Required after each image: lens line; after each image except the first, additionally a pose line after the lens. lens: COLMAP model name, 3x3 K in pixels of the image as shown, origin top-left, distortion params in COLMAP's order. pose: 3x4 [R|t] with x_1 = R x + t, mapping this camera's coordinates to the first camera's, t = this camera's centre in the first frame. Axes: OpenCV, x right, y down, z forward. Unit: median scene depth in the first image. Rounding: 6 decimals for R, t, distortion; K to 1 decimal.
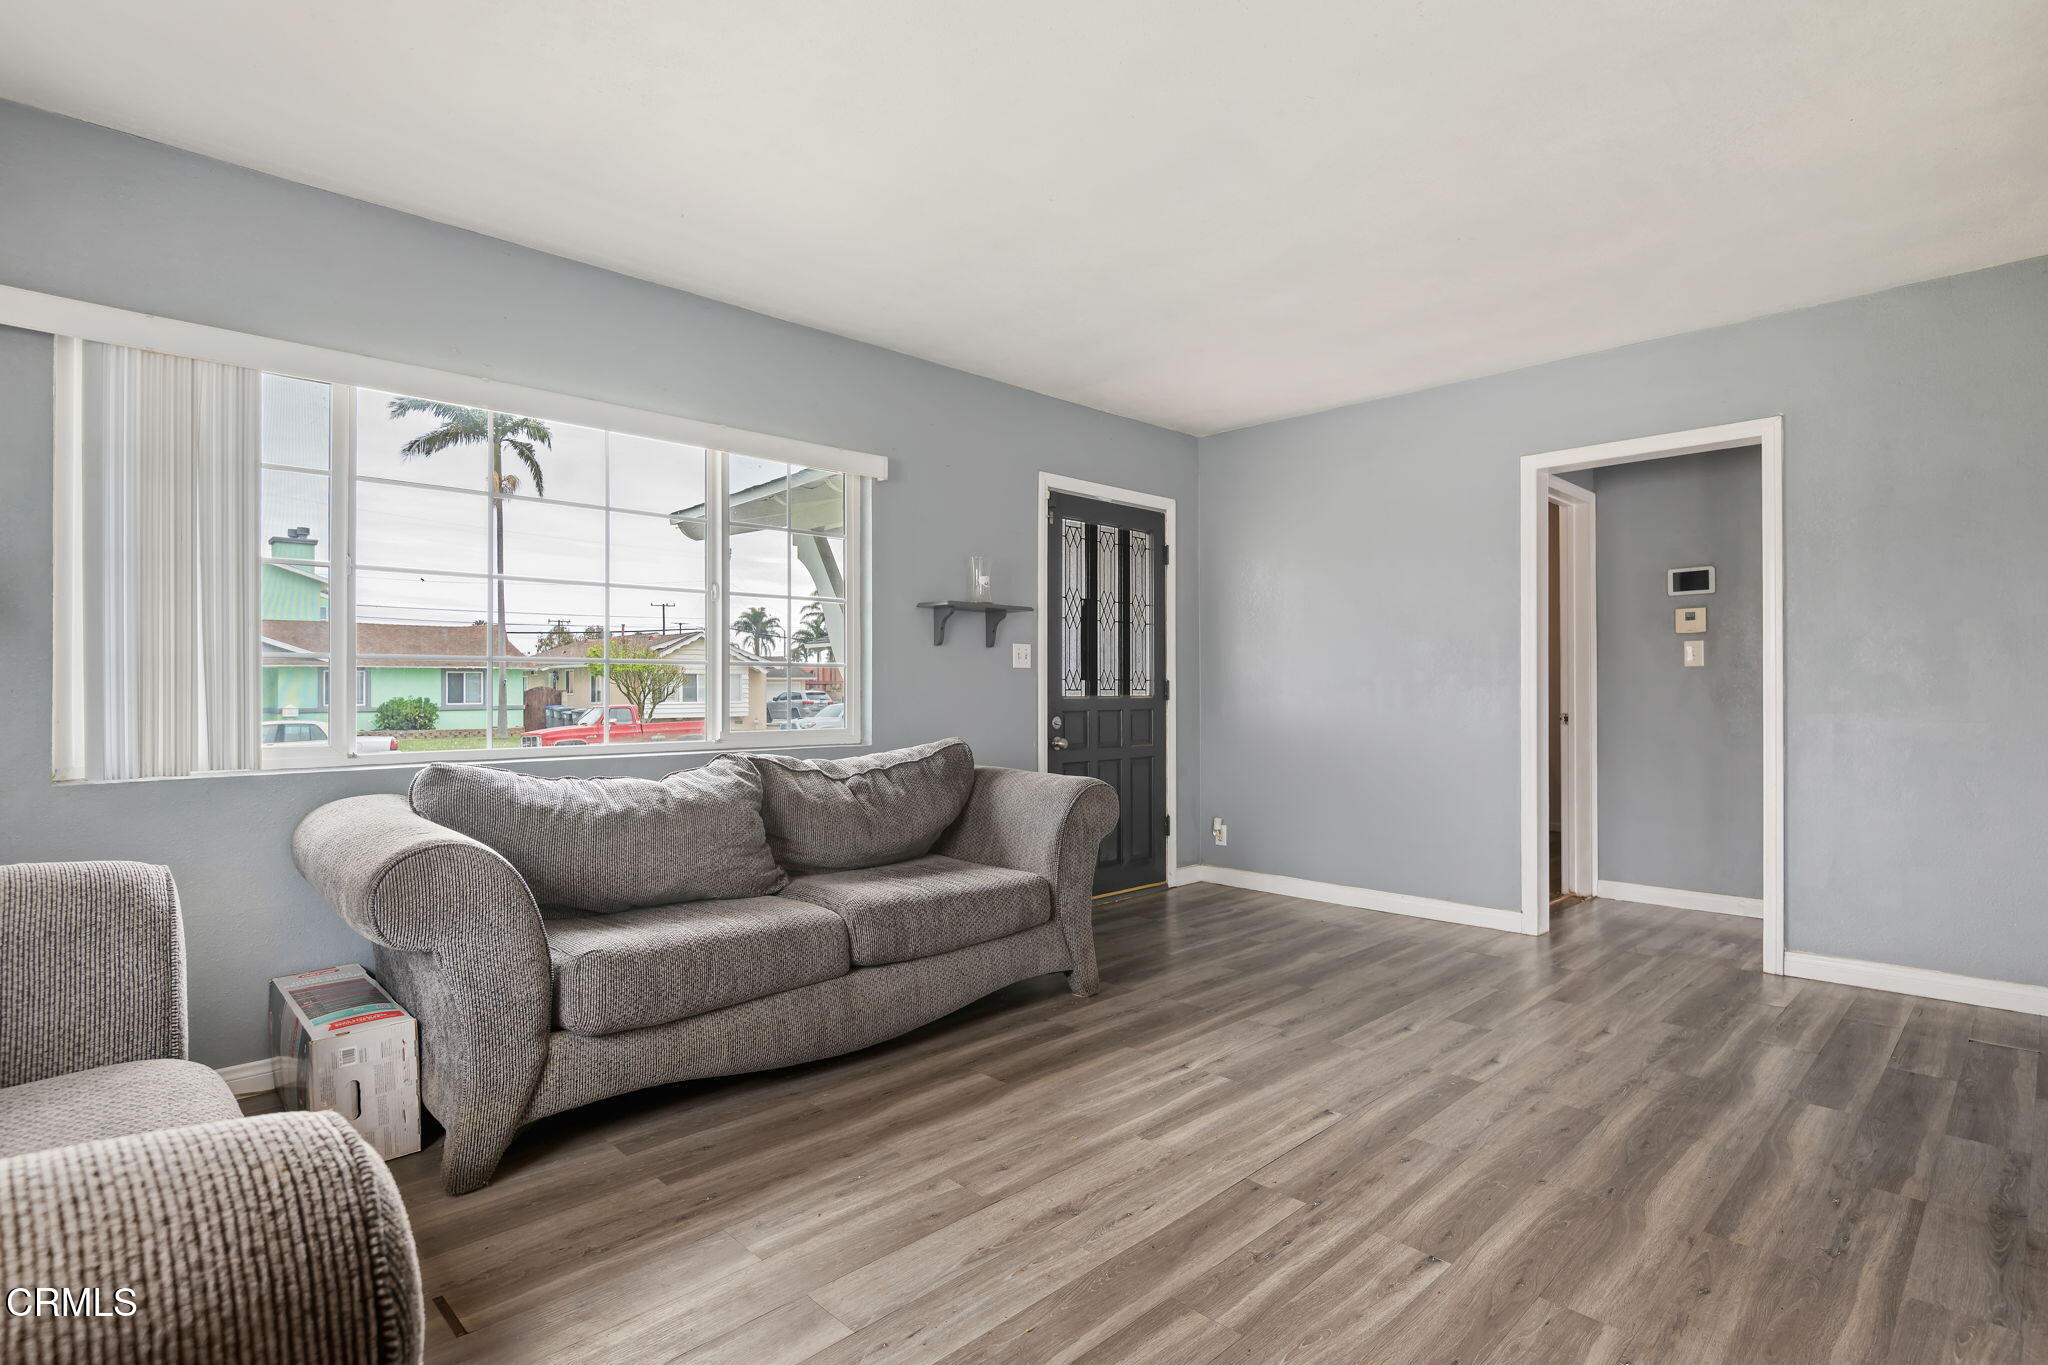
lens RADIAL K [[1003.0, 0, 1024.0], [0, 1003.0, 682.5], [0, 0, 1]] dist [-0.000672, 0.000002]
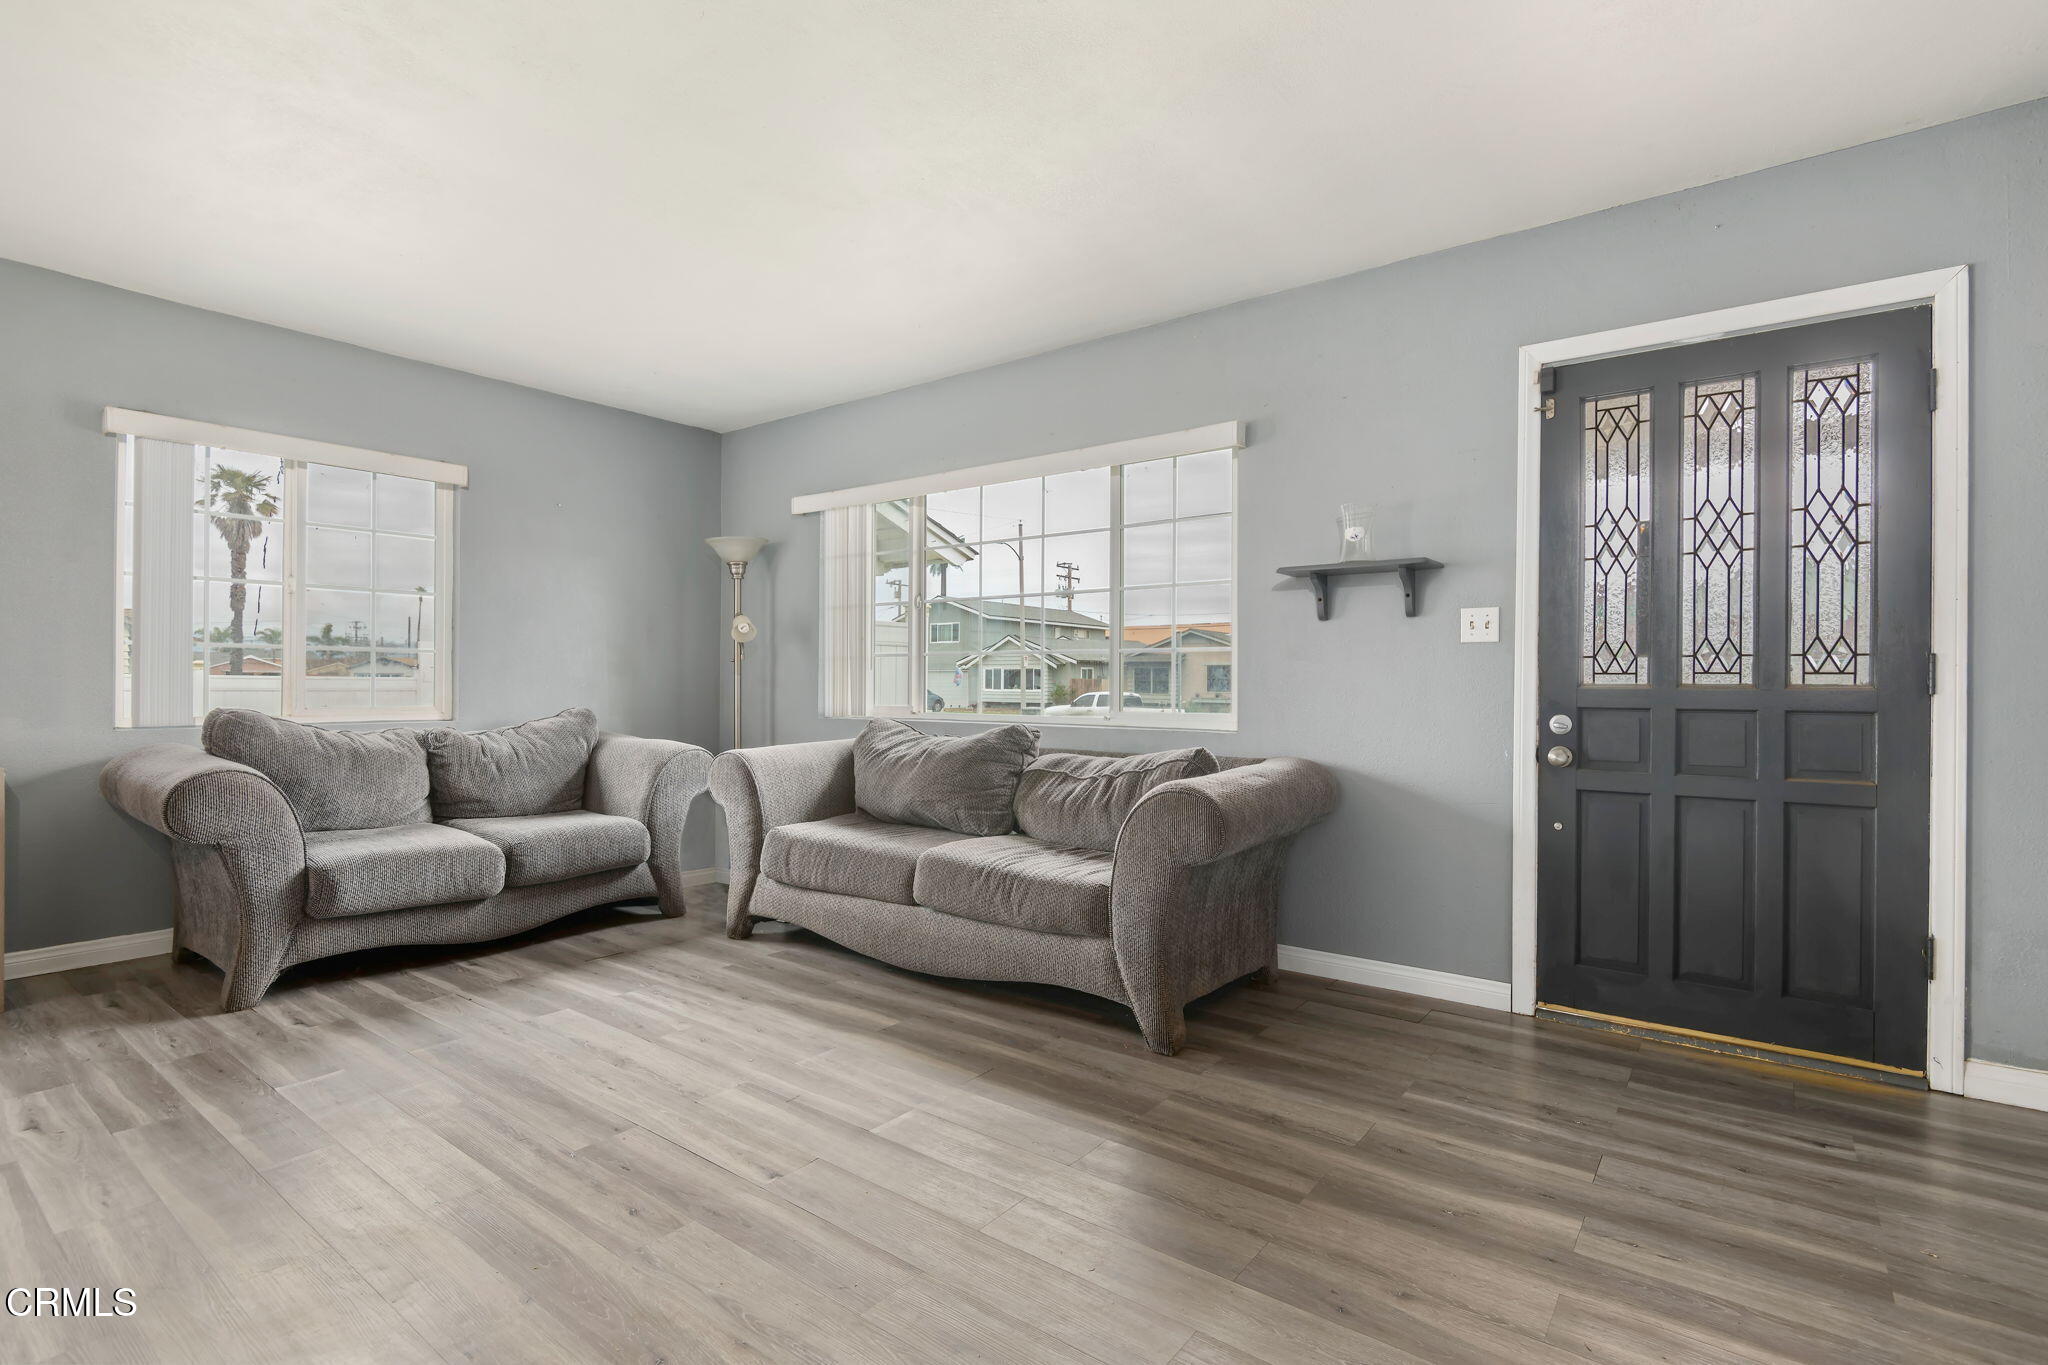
lens RADIAL K [[962.0, 0, 1047.1], [0, 962.0, 678.5], [0, 0, 1]] dist [-0.000761, -0.000276]
pose [[0.160966, -0.003685, -0.986953, 0.982513], [0.000505, 0.999993, -0.003651, 0.021273], [0.986960, 0.000089, 0.160967, 0.960398]]
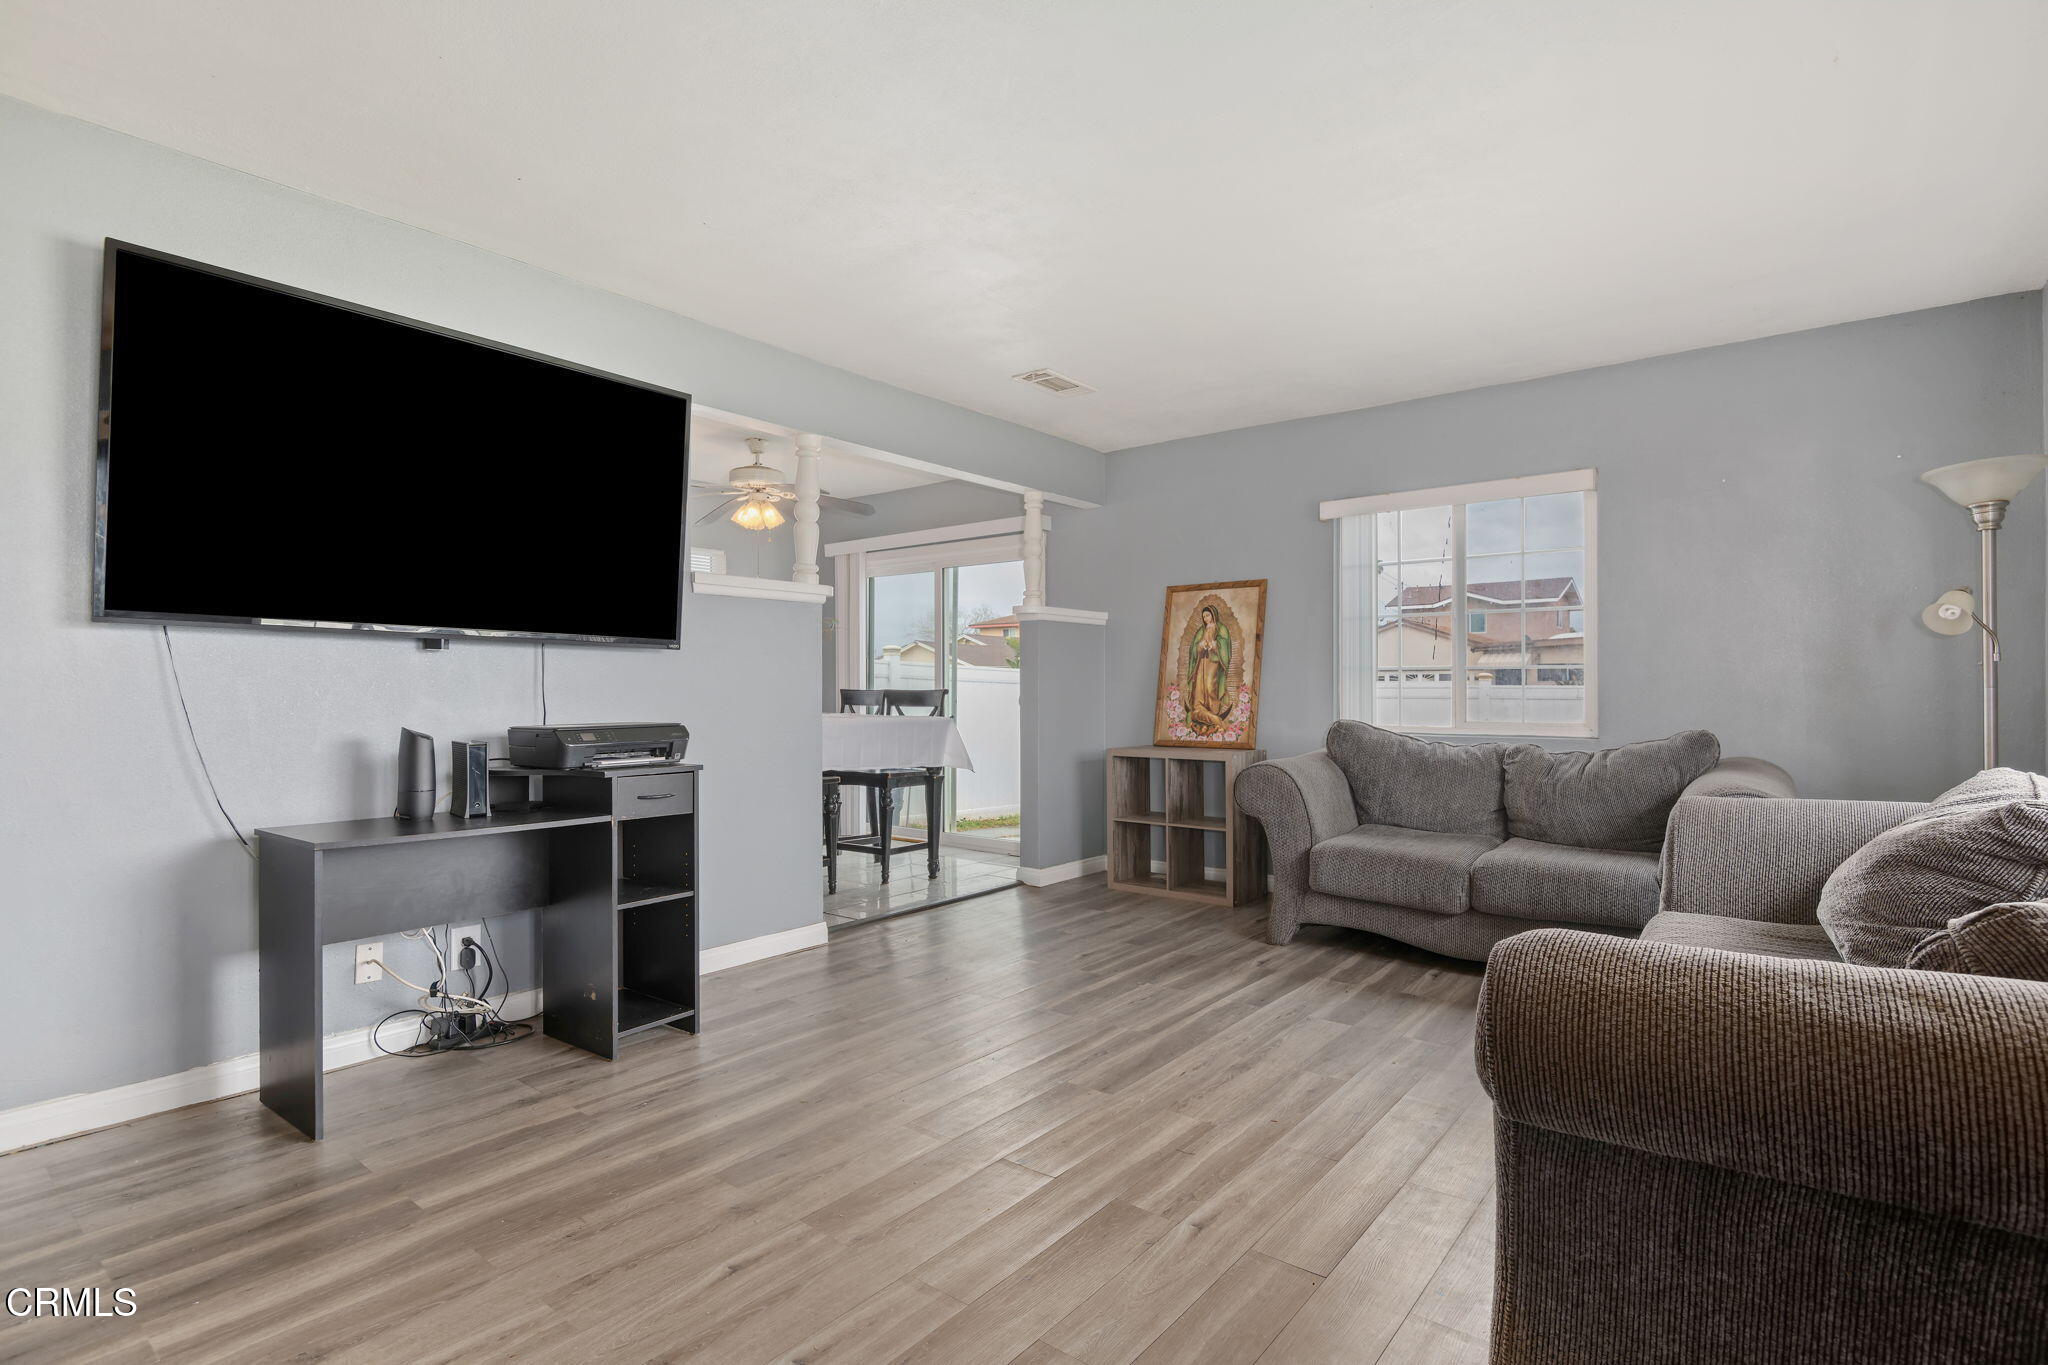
lens RADIAL K [[1003.0, 0, 1024.0], [0, 1003.0, 682.5], [0, 0, 1]] dist [-0.000672, 0.000002]
pose [[-0.991599, 0.003696, -0.129299, 0.365073], [0.005113, 0.999930, -0.010635, 0.009377], [0.129250, -0.011207, -0.991549, 1.661669]]
